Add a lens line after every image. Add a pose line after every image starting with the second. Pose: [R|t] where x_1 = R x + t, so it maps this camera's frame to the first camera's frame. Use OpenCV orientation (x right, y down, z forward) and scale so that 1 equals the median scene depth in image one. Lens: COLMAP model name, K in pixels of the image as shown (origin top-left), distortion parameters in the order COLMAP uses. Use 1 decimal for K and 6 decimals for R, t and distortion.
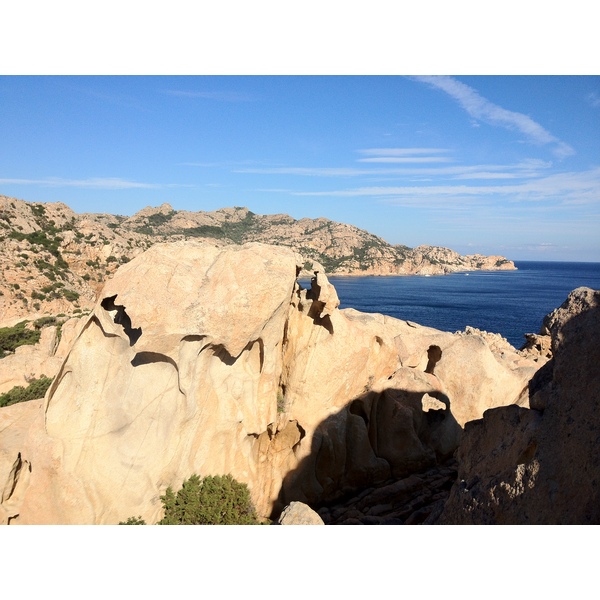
lens RADIAL K [[550.5, 0, 297.6], [0, 550.5, 301.1], [0, 0, 1]] dist [0.027458, 0.000000]
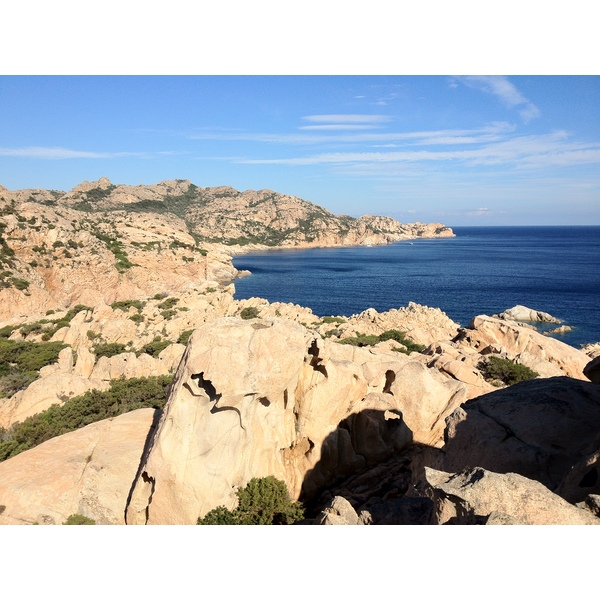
lens RADIAL K [[546.5, 0, 303.6], [0, 546.5, 298.5], [0, 0, 1]] dist [0.034313, -0.076768]
pose [[0.993879, -0.033076, 0.105409, -0.156321], [0.028362, 0.998543, 0.045910, -0.233842], [-0.106774, -0.042639, 0.993369, -0.496565]]
